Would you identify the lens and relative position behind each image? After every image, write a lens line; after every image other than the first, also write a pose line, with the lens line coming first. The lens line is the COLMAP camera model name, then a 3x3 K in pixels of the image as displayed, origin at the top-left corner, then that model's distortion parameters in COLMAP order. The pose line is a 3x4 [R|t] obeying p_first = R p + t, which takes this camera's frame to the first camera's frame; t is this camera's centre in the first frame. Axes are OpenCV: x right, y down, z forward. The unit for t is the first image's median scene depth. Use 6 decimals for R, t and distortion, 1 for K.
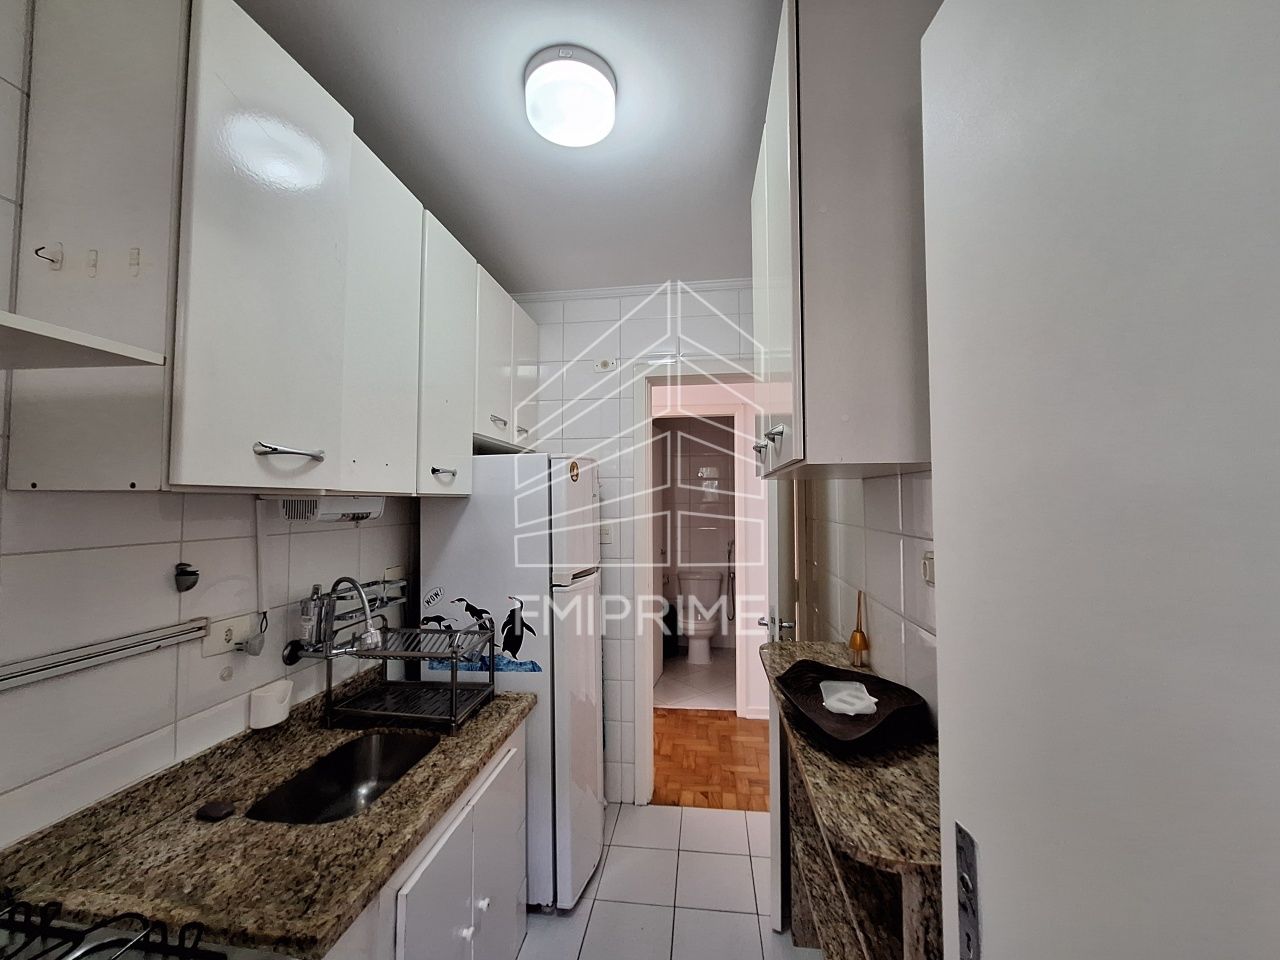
lens RADIAL K [[506.7, 0, 649.5], [0, 506.7, 484.0], [0, 0, 1]] dist [-0.006844, 0.001378]
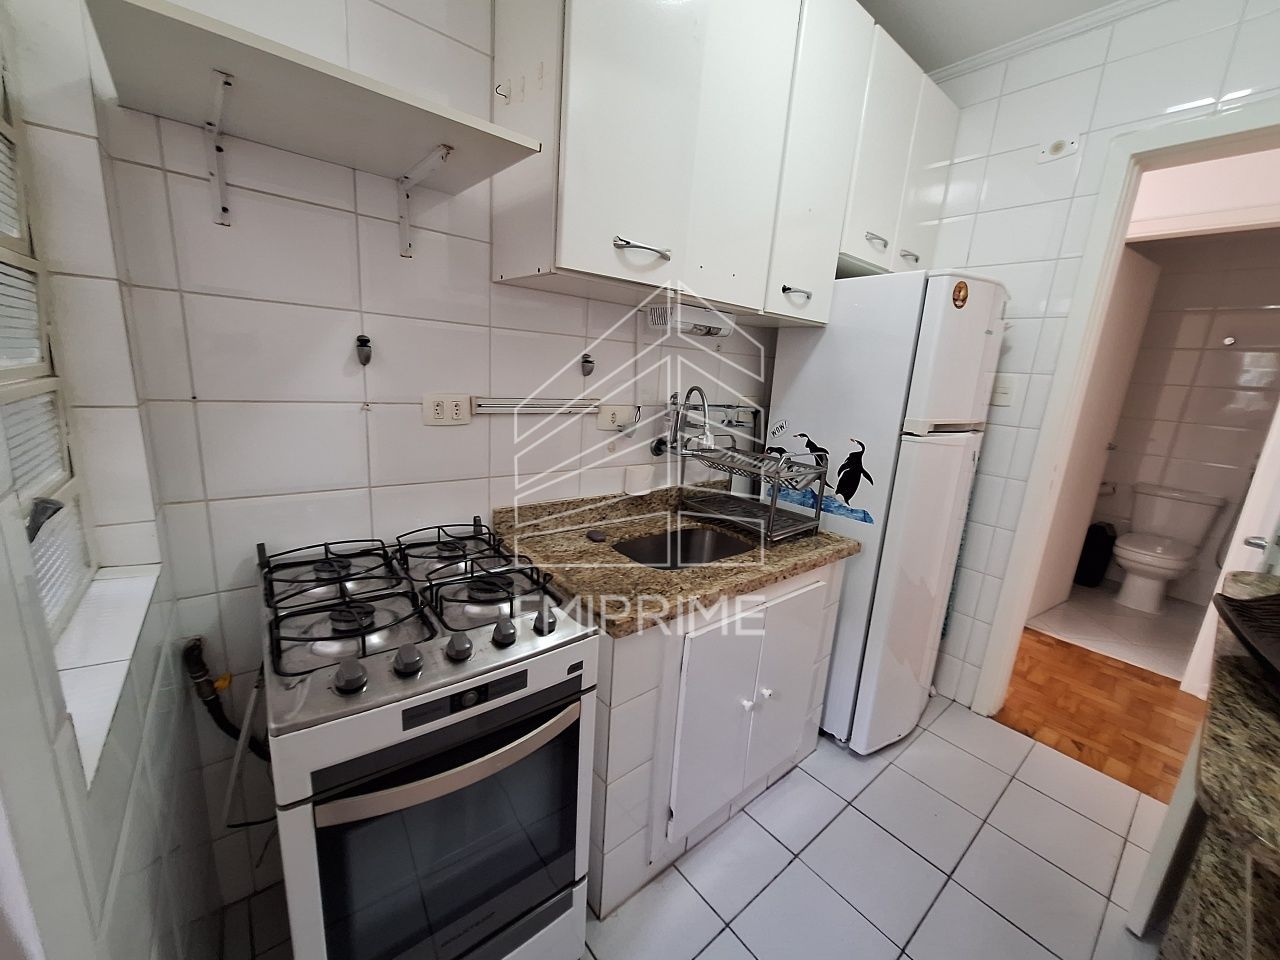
lens RADIAL K [[506.7, 0, 641.6], [0, 506.7, 484.7], [0, 0, 1]] dist [-0.006844, 0.001378]
pose [[0.719515, 0.210056, -0.661948, 0.095065], [-0.047505, 0.965814, 0.254846, 0.104898], [0.692851, -0.151919, 0.704896, 0.083081]]
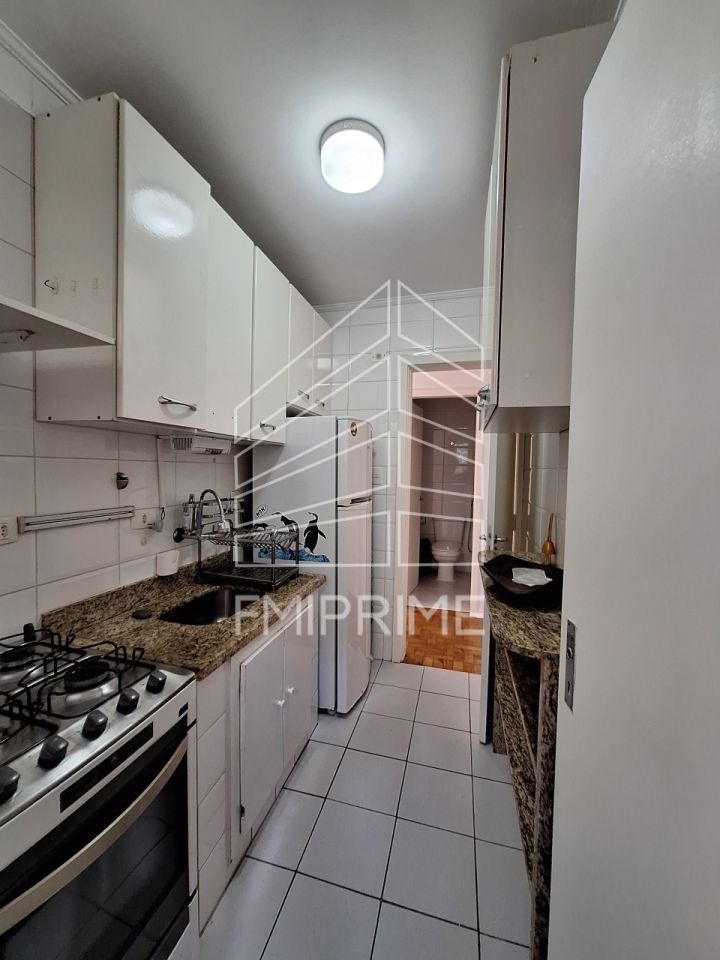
lens RADIAL K [[380.0, 0, 361.1], [0, 380.0, 485.6], [0, 0, 1]] dist [-0.006844, 0.001378]
pose [[0.988872, 0.029907, -0.145731, 0.045953], [-0.018548, 0.996727, 0.078689, 0.063284], [0.147607, -0.075111, 0.986190, -0.103115]]
